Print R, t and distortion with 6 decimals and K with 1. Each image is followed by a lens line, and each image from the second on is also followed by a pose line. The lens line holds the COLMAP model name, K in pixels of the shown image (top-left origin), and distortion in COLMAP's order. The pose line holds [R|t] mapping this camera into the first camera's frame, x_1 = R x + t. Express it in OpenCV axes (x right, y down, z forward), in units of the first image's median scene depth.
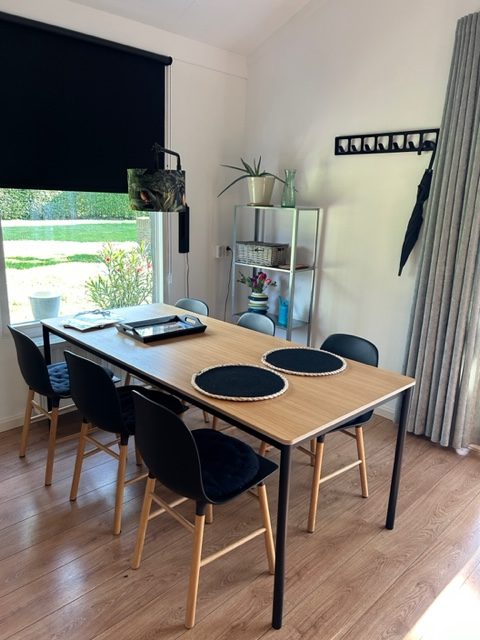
lens RADIAL K [[490.8, 0, 240.0], [0, 490.8, 320.0], [0, 0, 1]] dist [0.082943, -0.152604]
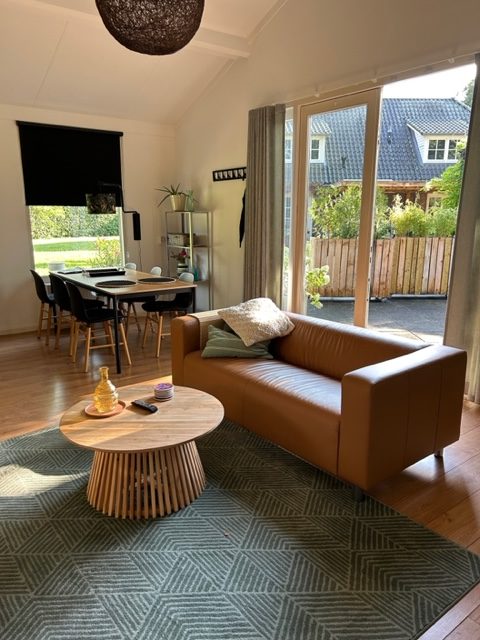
lens RADIAL K [[490.8, 0, 240.0], [0, 490.8, 320.0], [0, 0, 1]] dist [0.082943, -0.152604]
pose [[0.990341, -0.003074, -0.138618, 0.522218], [-0.000996, 0.999571, -0.029278, 0.209578], [0.138649, 0.029134, 0.989913, -0.706119]]
